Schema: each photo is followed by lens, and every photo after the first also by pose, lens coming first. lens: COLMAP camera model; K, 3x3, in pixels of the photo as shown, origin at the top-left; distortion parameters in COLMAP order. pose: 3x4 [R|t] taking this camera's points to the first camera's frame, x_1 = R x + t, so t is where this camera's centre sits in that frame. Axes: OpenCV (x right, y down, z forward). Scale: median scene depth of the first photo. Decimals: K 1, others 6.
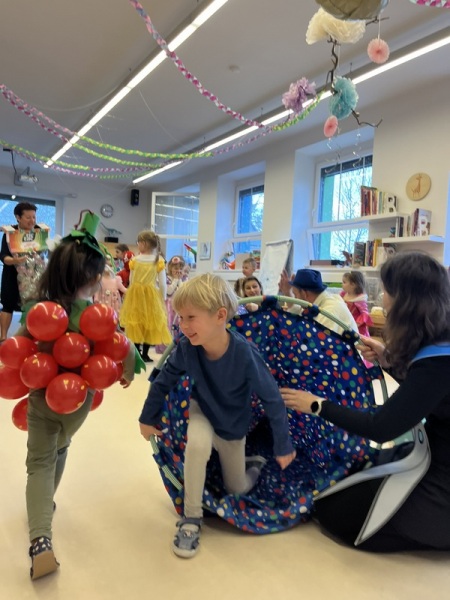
lens RADIAL K [[458.1, 0, 223.5], [0, 458.1, 305.0], [0, 0, 1]] dist [0.059405, -0.096437]
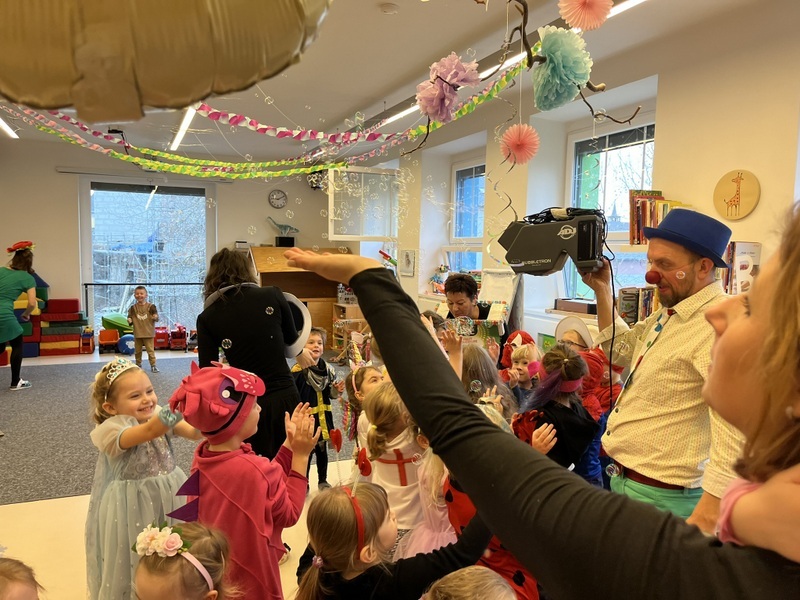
lens RADIAL K [[610.8, 0, 395.2], [0, 610.8, 303.5], [0, 0, 1]] dist [0.059405, -0.096437]
pose [[0.988964, -0.011521, -0.147710, 0.126980], [0.016105, 0.999424, 0.029876, -0.151637], [0.147281, -0.031925, 0.988579, 0.215315]]
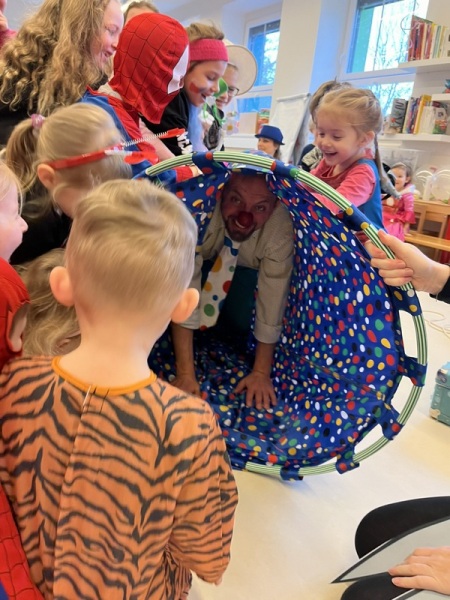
lens RADIAL K [[458.1, 0, 221.8], [0, 458.1, 299.6], [0, 0, 1]] dist [0.059405, -0.096437]
pose [[0.998758, 0.048006, -0.013341, 0.033290], [-0.042915, 0.964872, 0.259191, -0.005081], [0.025315, -0.258296, 0.965734, 0.192492]]
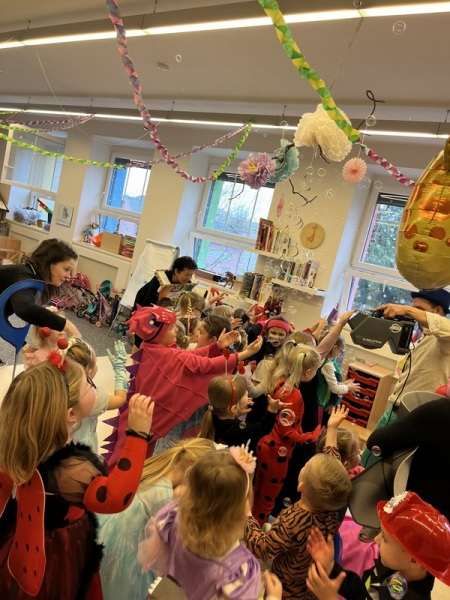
lens RADIAL K [[458.1, 0, 237.3], [0, 458.1, 306.7], [0, 0, 1]] dist [0.059405, -0.096437]
pose [[0.908187, 0.120016, 0.400990, -0.126600], [-0.175831, 0.978774, 0.105286, -0.172117], [-0.379842, -0.166126, 0.910012, 0.086666]]
